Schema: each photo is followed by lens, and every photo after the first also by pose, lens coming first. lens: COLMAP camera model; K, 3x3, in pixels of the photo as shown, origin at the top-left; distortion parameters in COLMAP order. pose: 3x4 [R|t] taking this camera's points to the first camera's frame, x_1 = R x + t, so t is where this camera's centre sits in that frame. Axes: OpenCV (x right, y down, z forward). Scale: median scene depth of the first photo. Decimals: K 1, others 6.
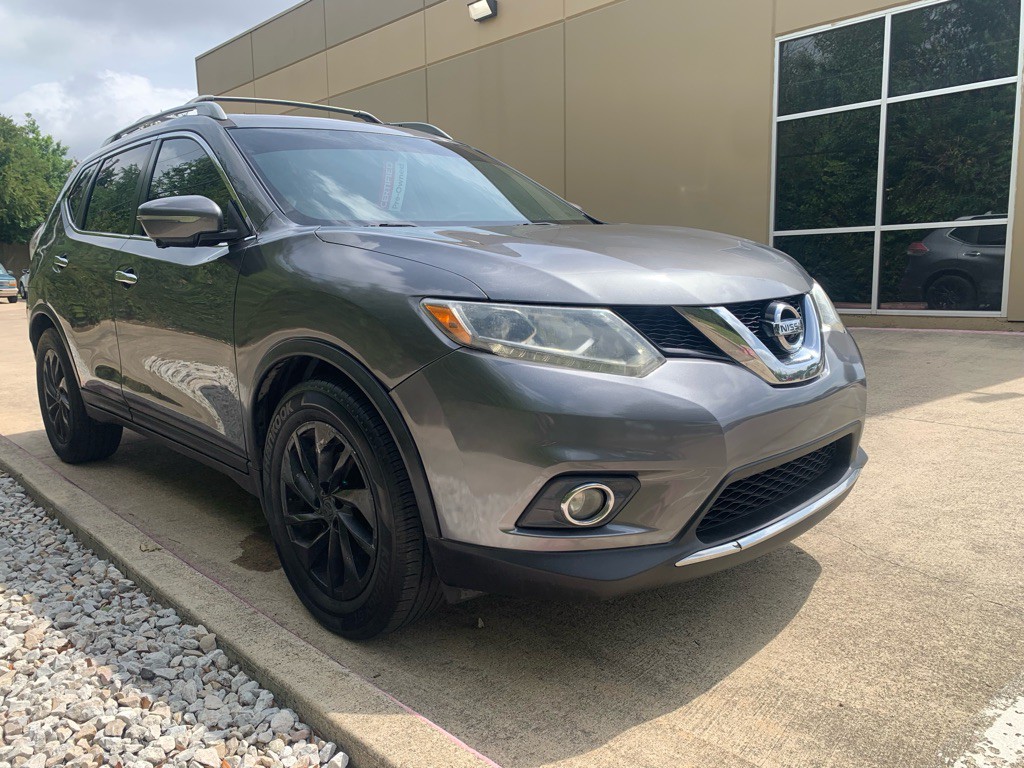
lens RADIAL K [[780.8, 0, 512.0], [0, 780.8, 384.0], [0, 0, 1]] dist [0.004598, -0.003028]
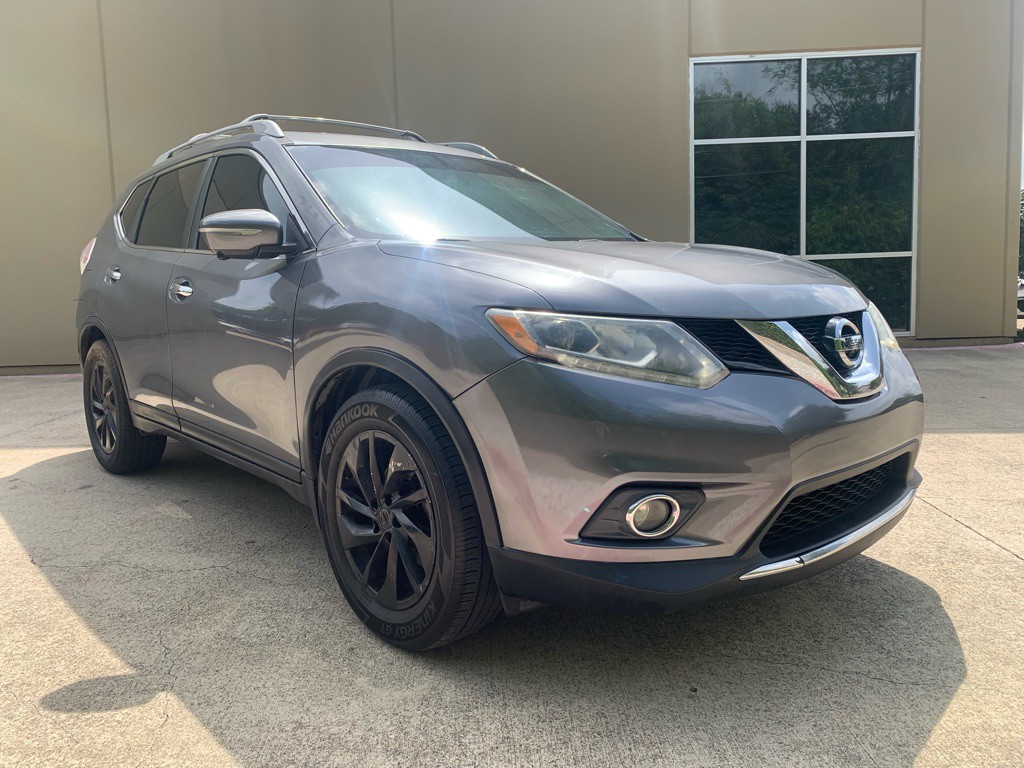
lens RADIAL K [[780.8, 0, 512.0], [0, 780.8, 384.0], [0, 0, 1]] dist [0.004598, -0.003028]
pose [[0.999574, 0.014319, -0.025435, -0.052916], [-0.015110, 0.999400, -0.031167, 0.017789], [0.024973, 0.031538, 0.999191, -0.006257]]
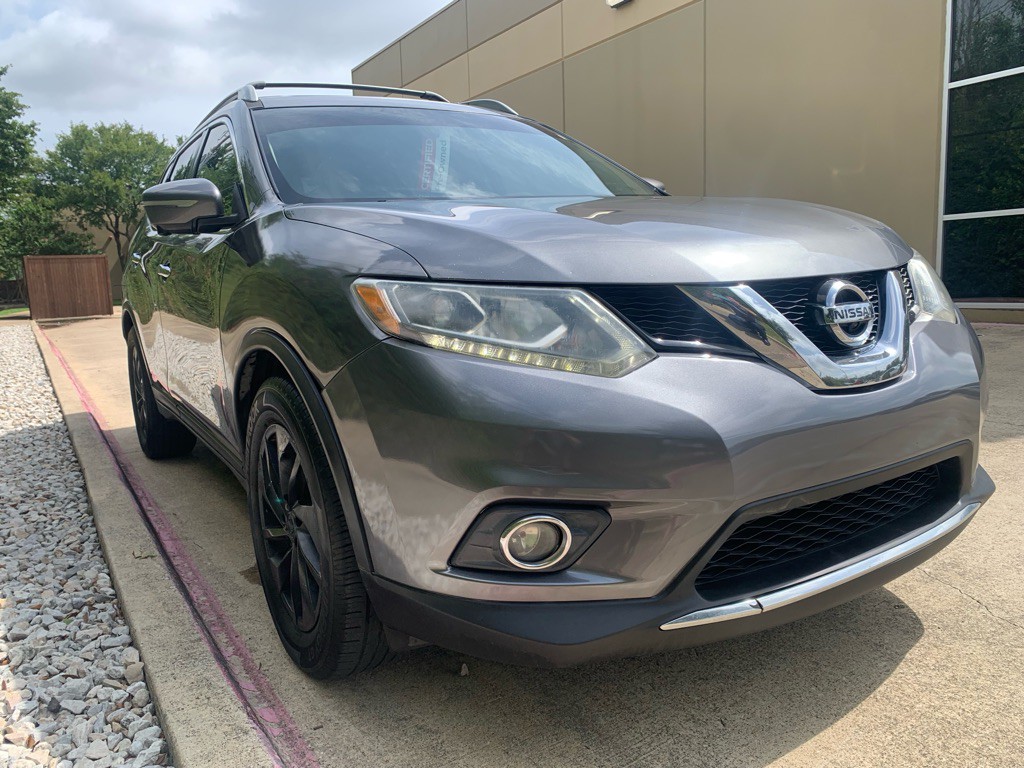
lens RADIAL K [[780.8, 0, 512.0], [0, 780.8, 384.0], [0, 0, 1]] dist [0.004598, -0.003028]
pose [[0.978408, 0.012552, -0.206302, 0.203528], [-0.013043, 0.999914, -0.001017, -0.000377], [0.206272, 0.003686, 0.978488, 0.215095]]
